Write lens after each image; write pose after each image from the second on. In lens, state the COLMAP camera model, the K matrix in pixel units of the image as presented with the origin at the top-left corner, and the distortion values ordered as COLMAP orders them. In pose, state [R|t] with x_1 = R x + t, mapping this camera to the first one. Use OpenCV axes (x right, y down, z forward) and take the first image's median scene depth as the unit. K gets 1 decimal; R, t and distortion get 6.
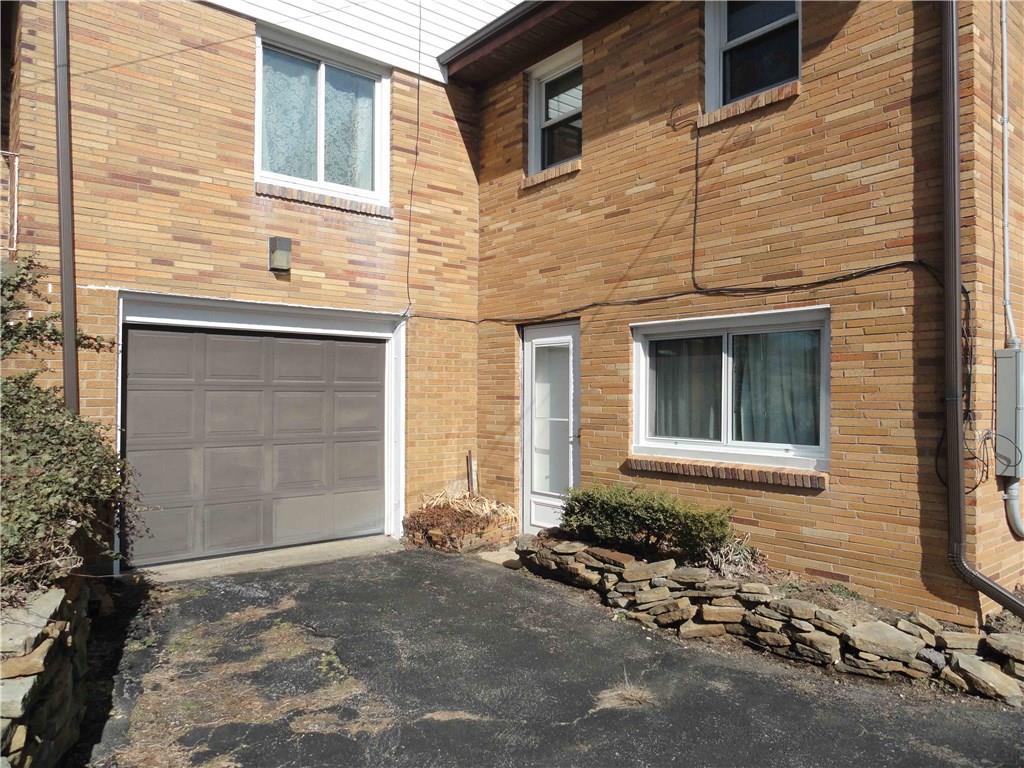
lens RADIAL K [[710.9, 0, 512.0], [0, 710.9, 384.0], [0, 0, 1]] dist [-0.003234, -0.001327]
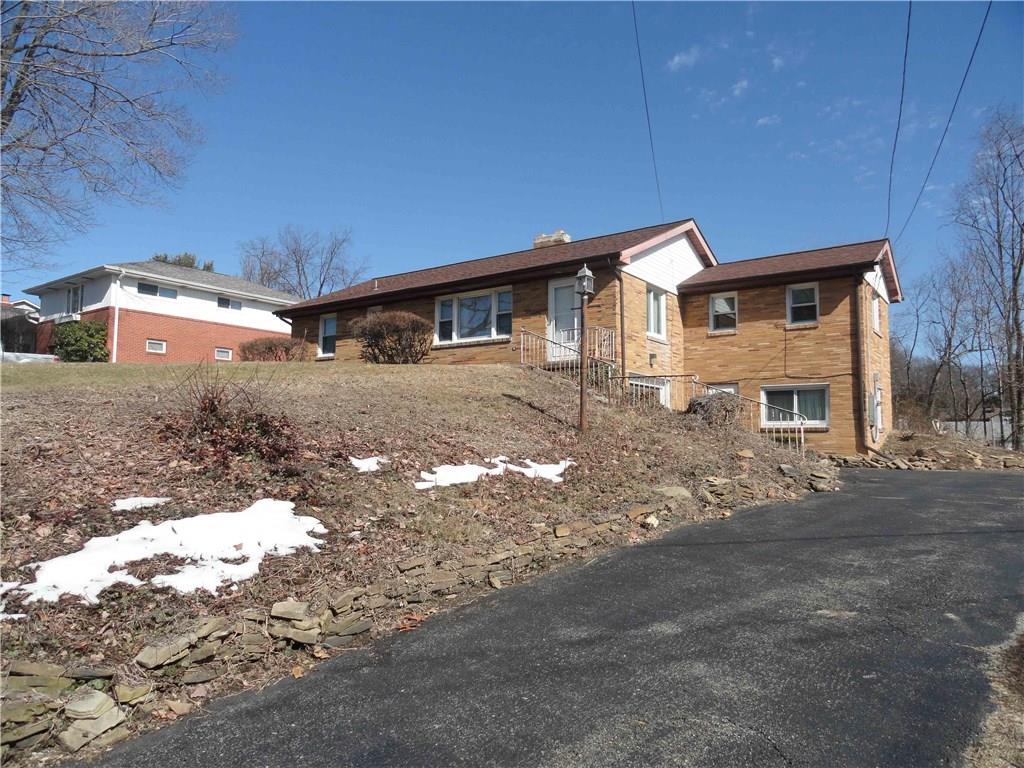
lens RADIAL K [[710.9, 0, 512.0], [0, 710.9, 384.0], [0, 0, 1]] dist [-0.003234, -0.001327]
pose [[0.967540, 0.023194, 0.251652, -1.871950], [-0.006229, 0.997666, -0.068004, 0.143253], [-0.252642, 0.064229, 0.965426, -1.954201]]
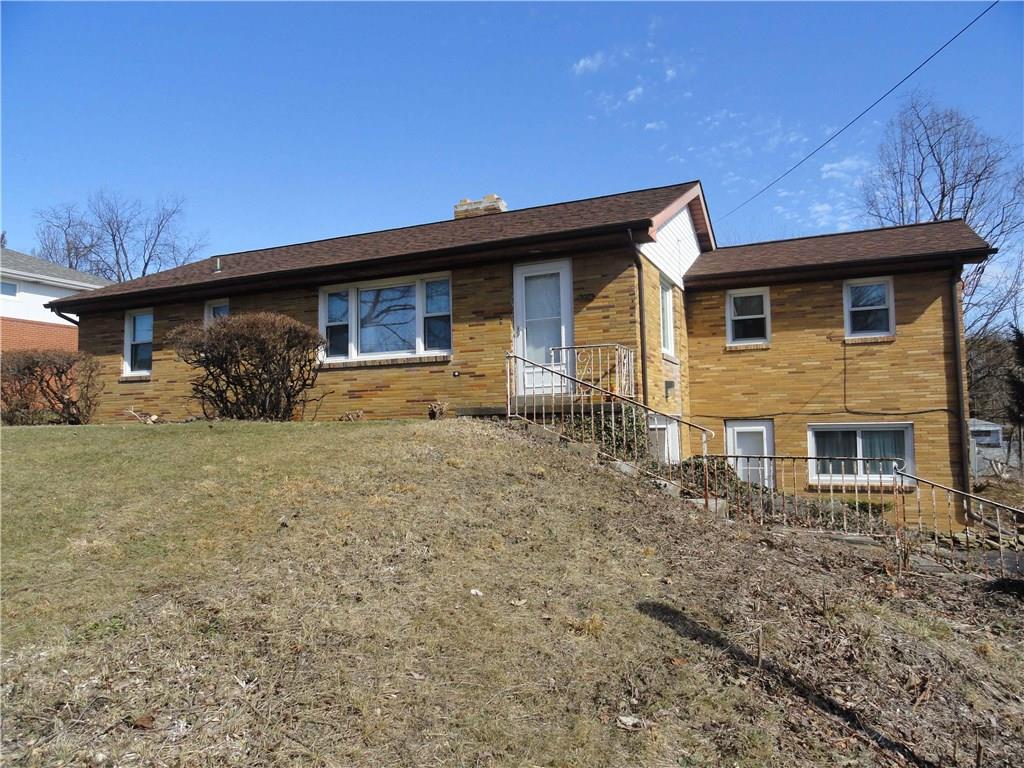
lens RADIAL K [[710.9, 0, 512.0], [0, 710.9, 384.0], [0, 0, 1]] dist [-0.003234, -0.001327]
pose [[0.896069, 0.009208, 0.443819, -1.799442], [0.013377, 0.998771, -0.047730, -0.125617], [-0.443713, 0.048707, 0.894844, -0.628858]]
